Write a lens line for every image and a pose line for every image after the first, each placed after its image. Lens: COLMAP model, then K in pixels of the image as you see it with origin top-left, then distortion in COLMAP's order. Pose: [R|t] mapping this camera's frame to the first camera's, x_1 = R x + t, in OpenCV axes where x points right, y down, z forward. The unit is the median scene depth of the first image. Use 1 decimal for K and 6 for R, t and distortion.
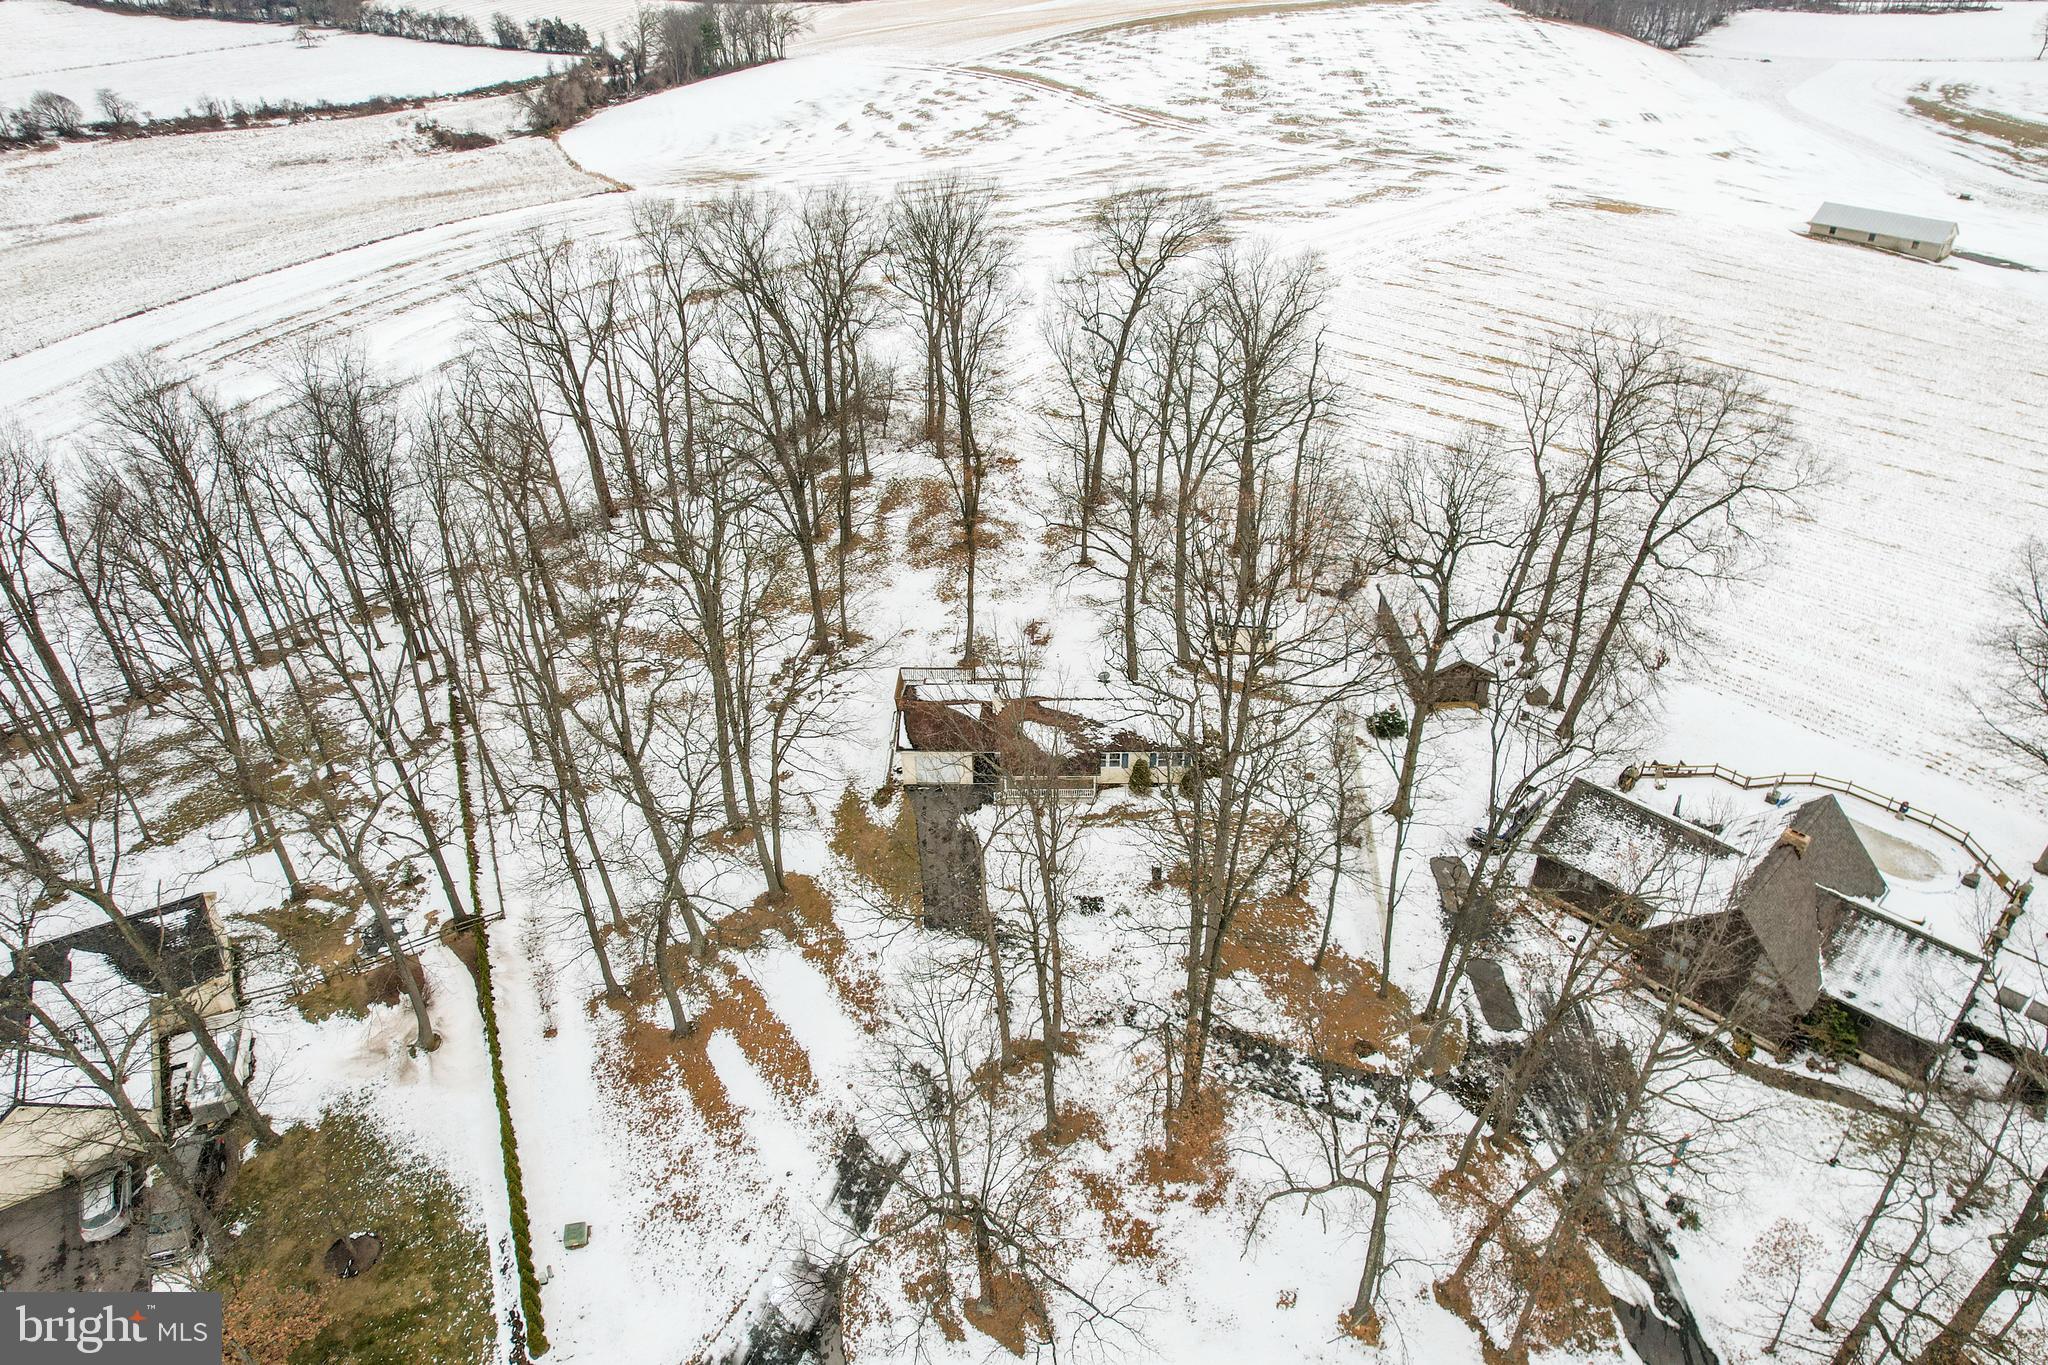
lens RADIAL K [[1354.6, 0, 1024.0], [0, 1354.6, 682.5], [0, 0, 1]] dist [-0.079621, 0.072852]
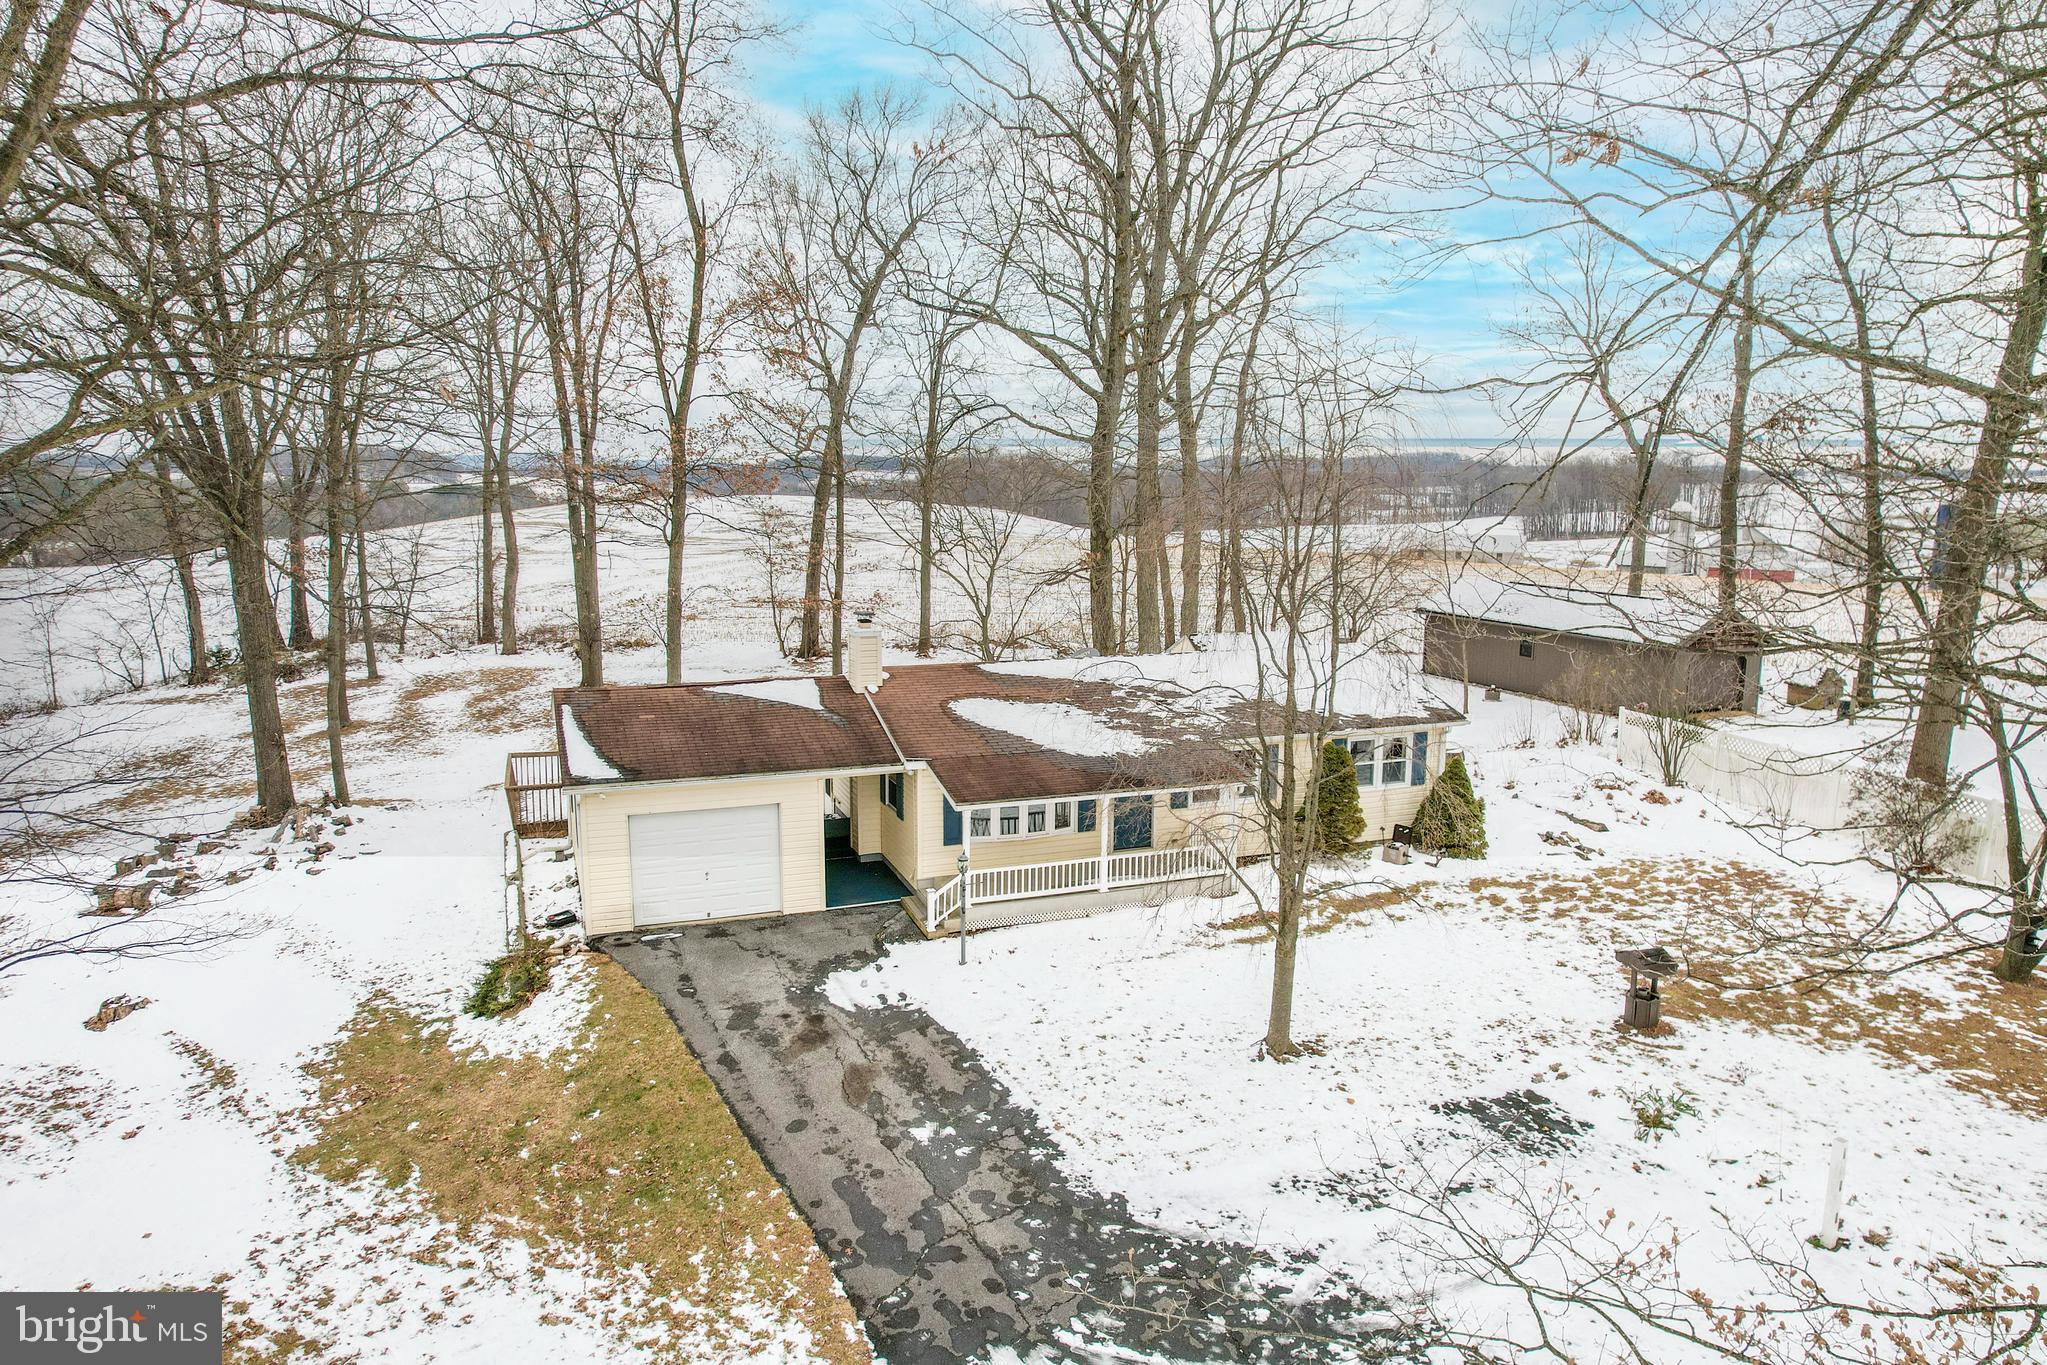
lens RADIAL K [[1318.4, 0, 1030.4], [0, 1318.4, 684.6], [0, 0, 1]] dist [-0.069981, 0.039439]
pose [[0.925801, -0.036490, 0.376245, -0.098871], [0.185965, 0.910519, -0.369285, 0.138836], [-0.329103, 0.411853, 0.849746, 0.681331]]
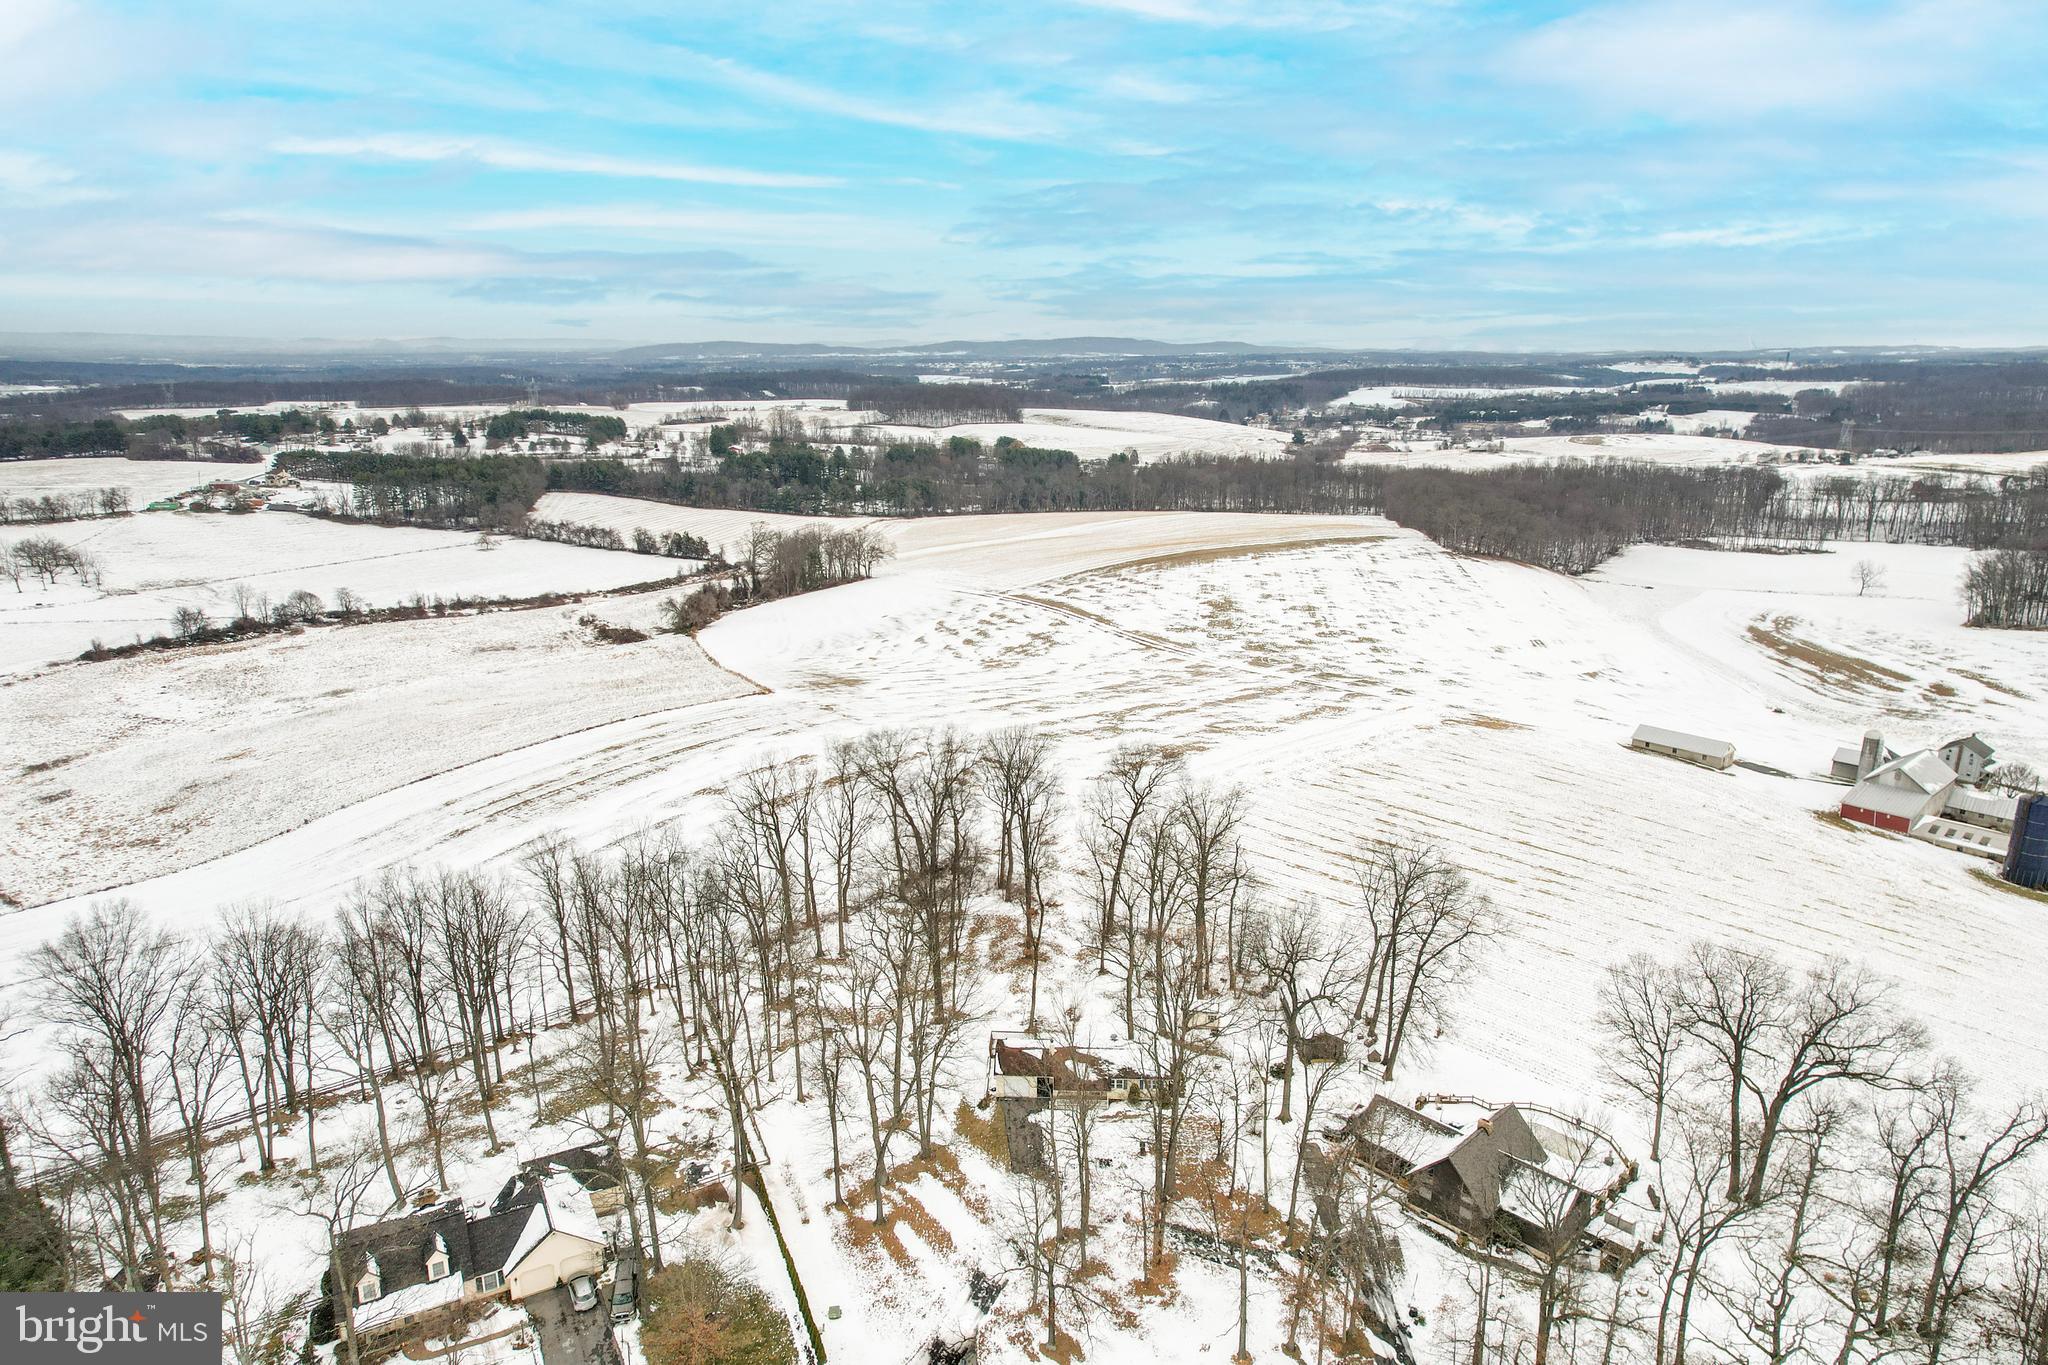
lens RADIAL K [[1289.8, 0, 1024.0], [0, 1289.8, 682.5], [0, 0, 1]] dist [-0.008415, -0.000449]
pose [[0.999609, 0.021166, -0.018270, -0.033542], [-0.025875, 0.947868, -0.317610, 0.091202], [0.010595, 0.317958, 0.948045, -0.684873]]
